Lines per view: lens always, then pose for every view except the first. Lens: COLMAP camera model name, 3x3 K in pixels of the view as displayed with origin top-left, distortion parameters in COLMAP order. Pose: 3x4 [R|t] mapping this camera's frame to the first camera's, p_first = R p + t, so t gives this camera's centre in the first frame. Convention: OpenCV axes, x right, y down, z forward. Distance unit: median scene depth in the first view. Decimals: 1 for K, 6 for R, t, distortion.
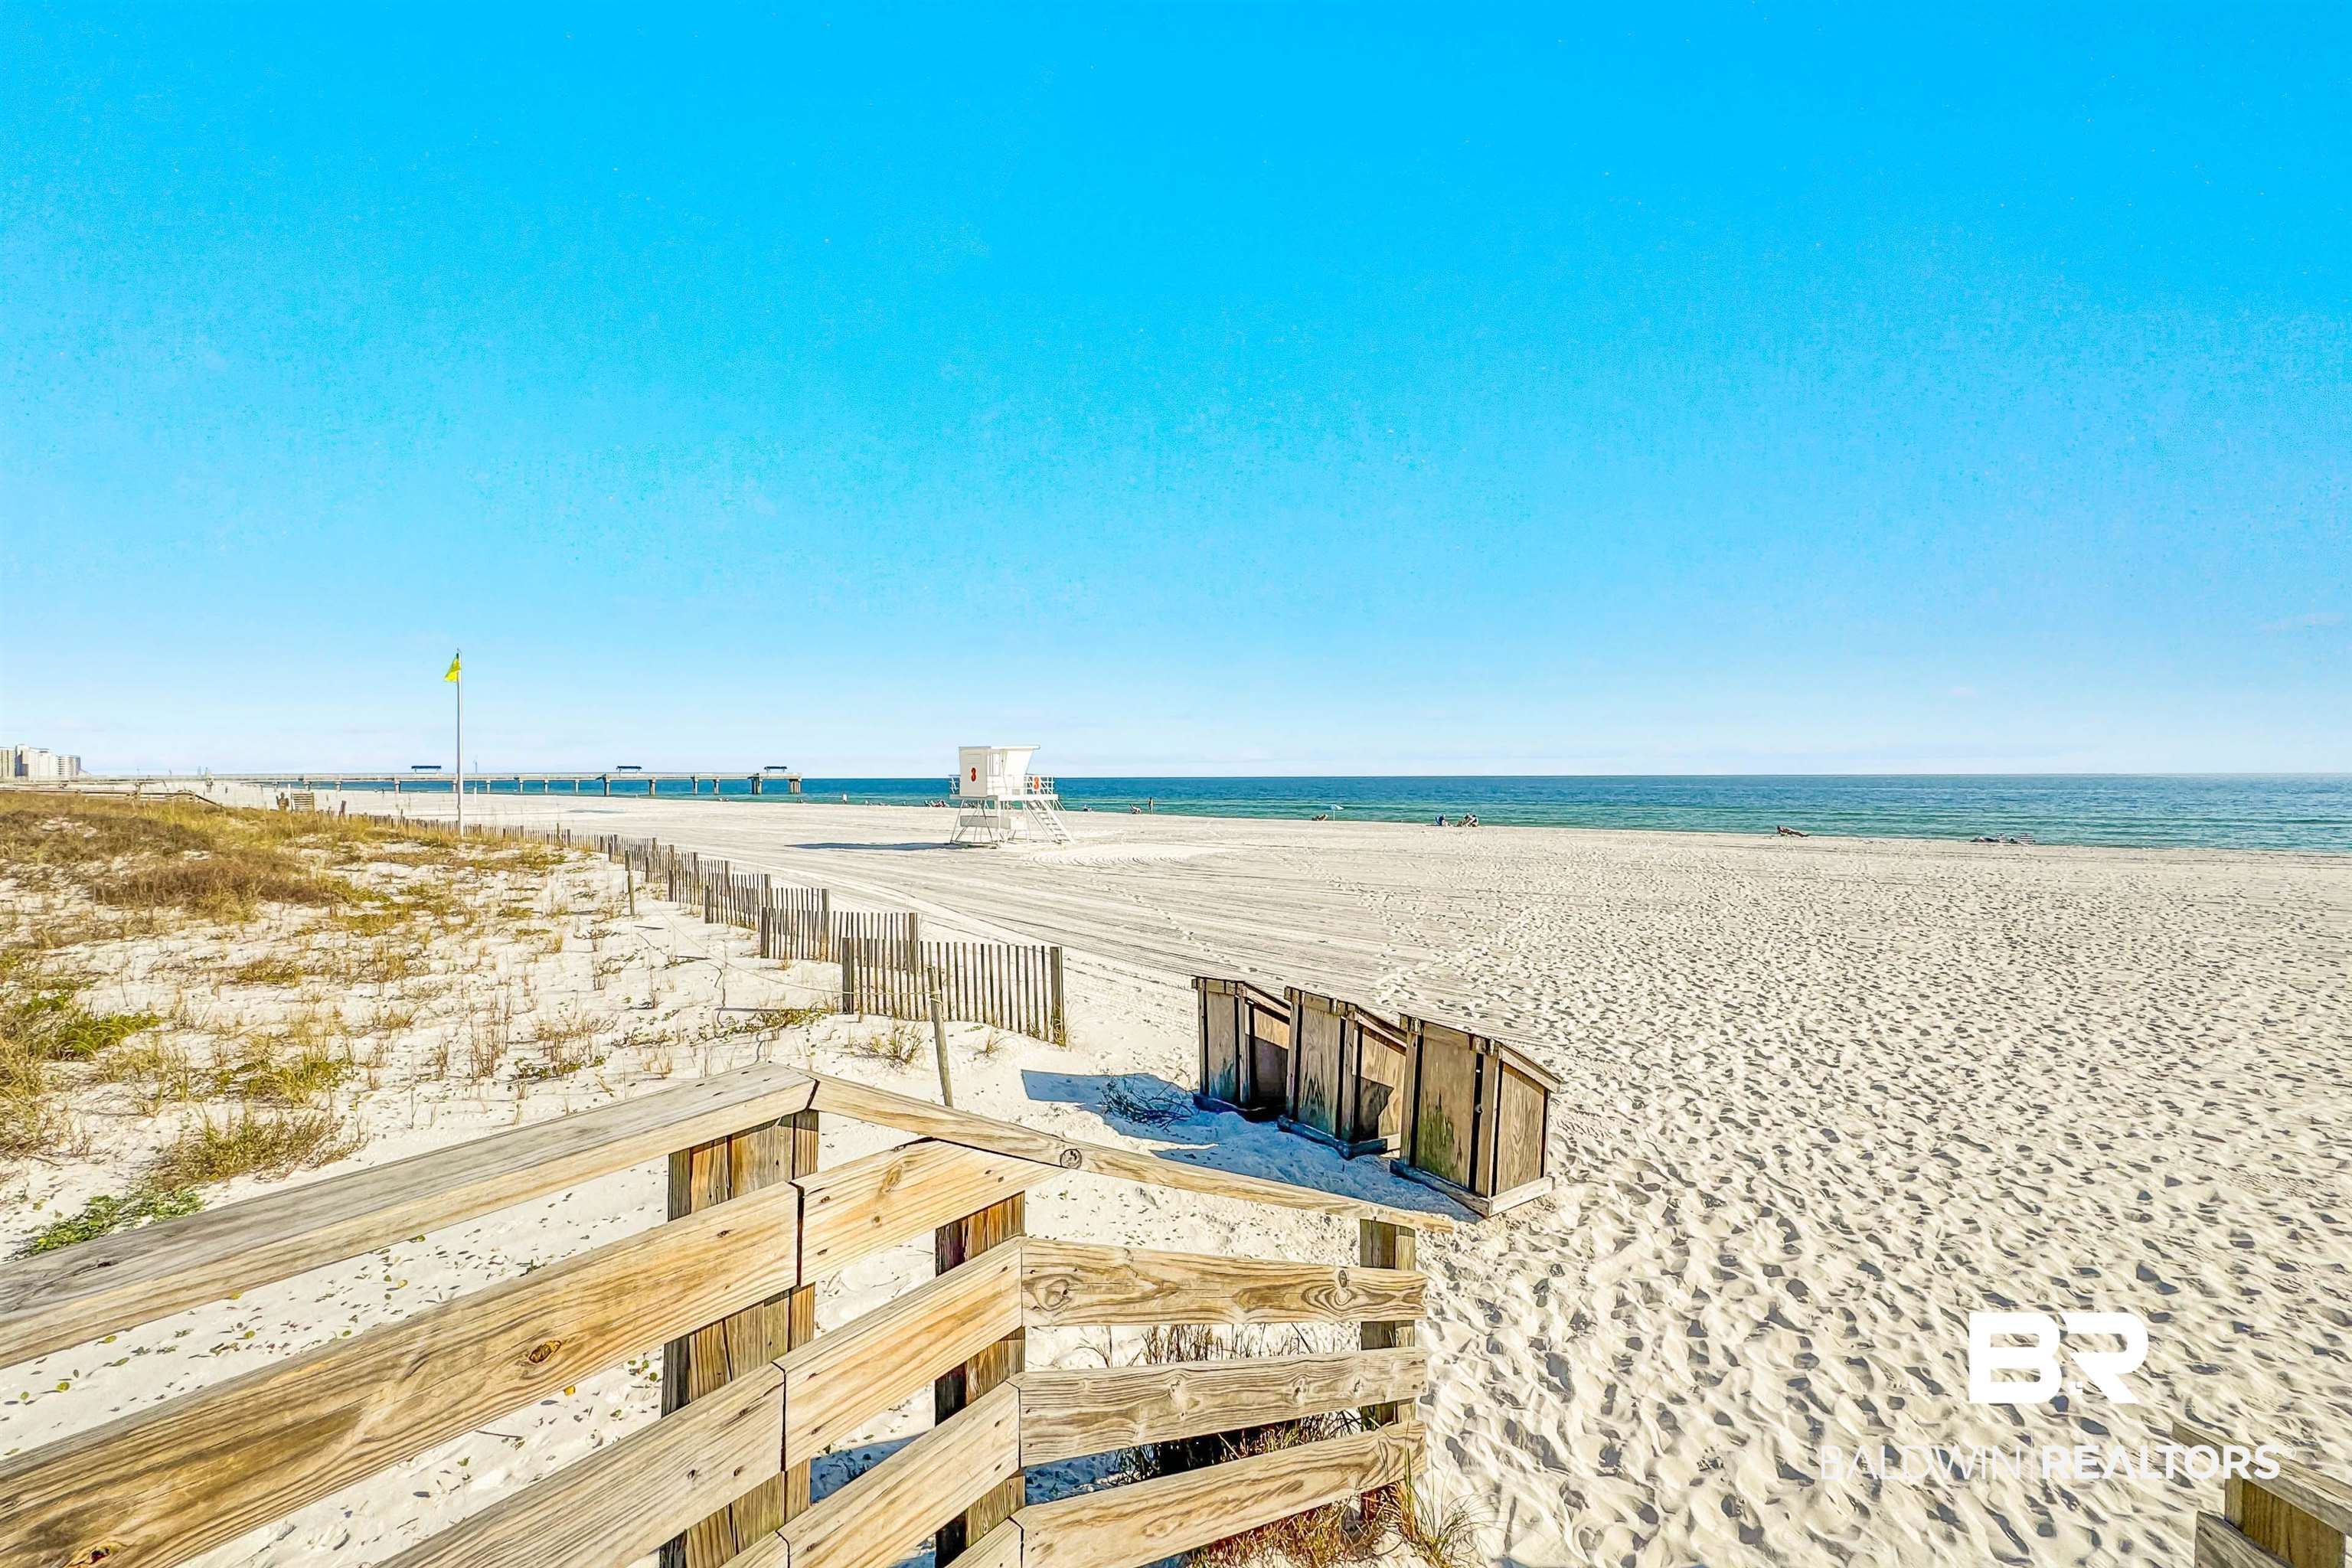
lens RADIAL K [[951.9, 0, 1167.9], [0, 951.9, 780.5], [0, 0, 1]] dist [-0.001581, 0.001027]
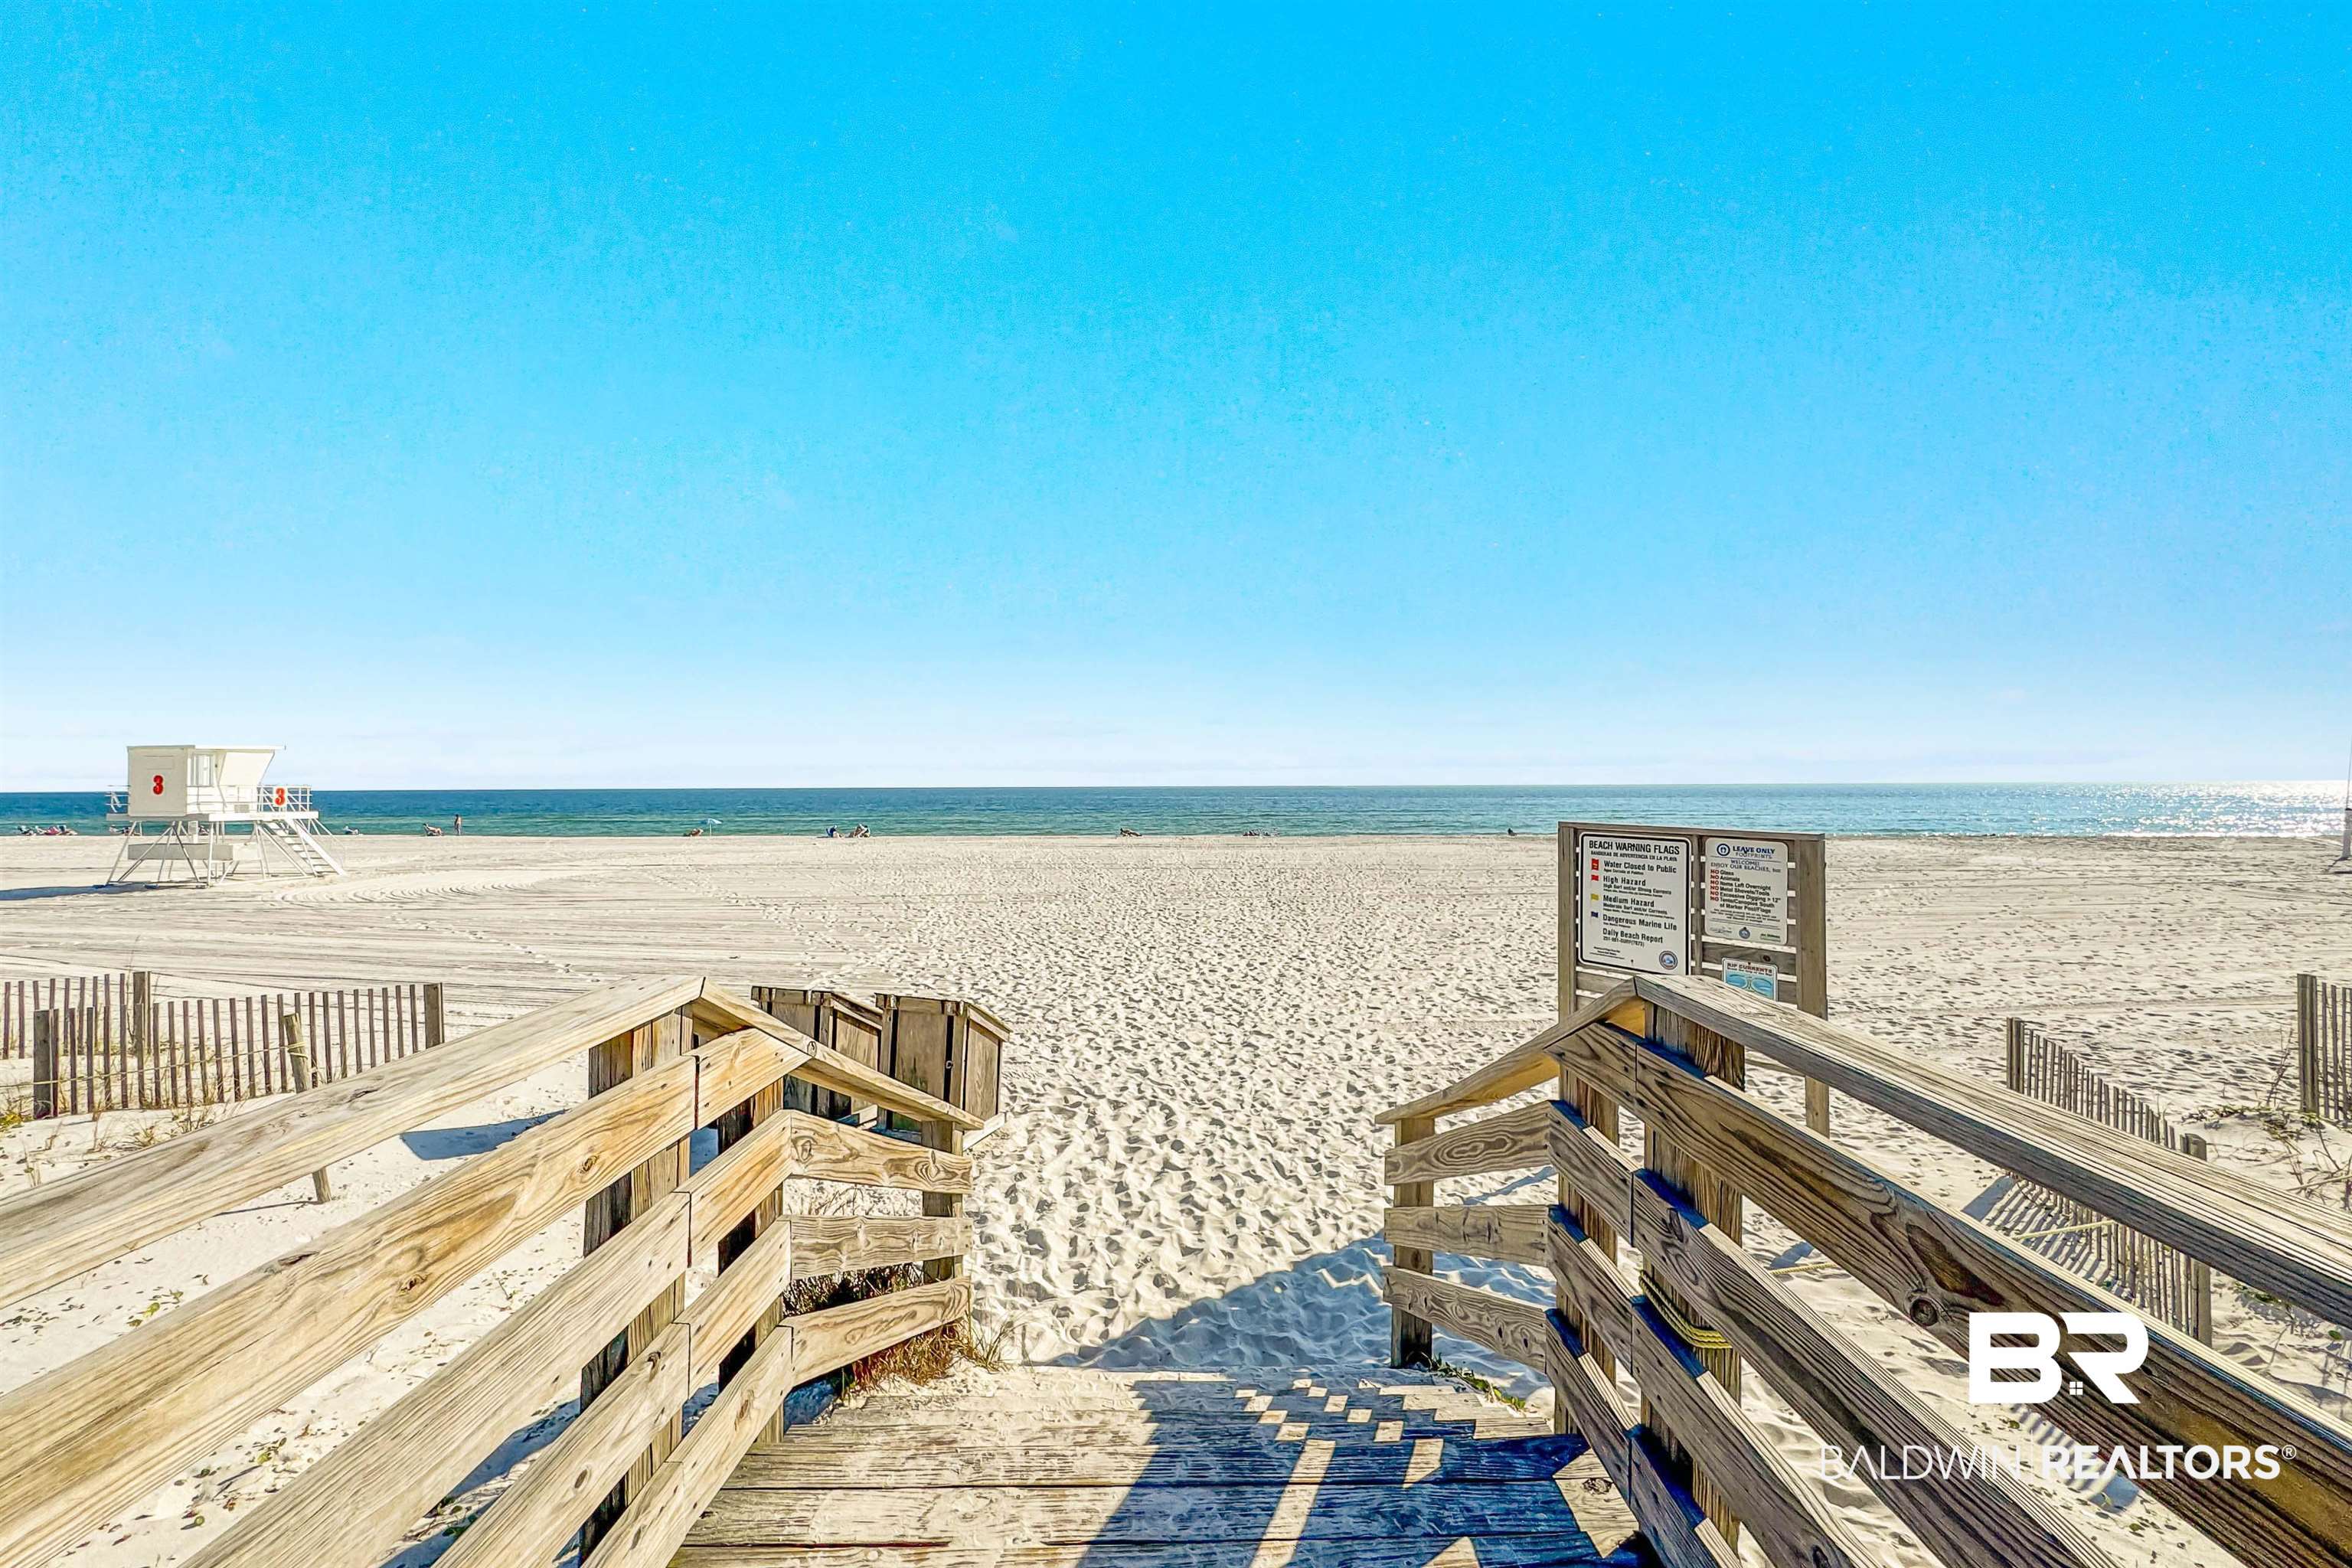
lens RADIAL K [[951.9, 0, 1189.1], [0, 951.9, 787.4], [0, 0, 1]] dist [-0.001581, 0.001027]
pose [[0.797697, -0.001984, 0.603055, -0.121980], [0.005230, 0.999980, -0.003629, 0.011366], [-0.603036, 0.006049, 0.797691, -0.092382]]
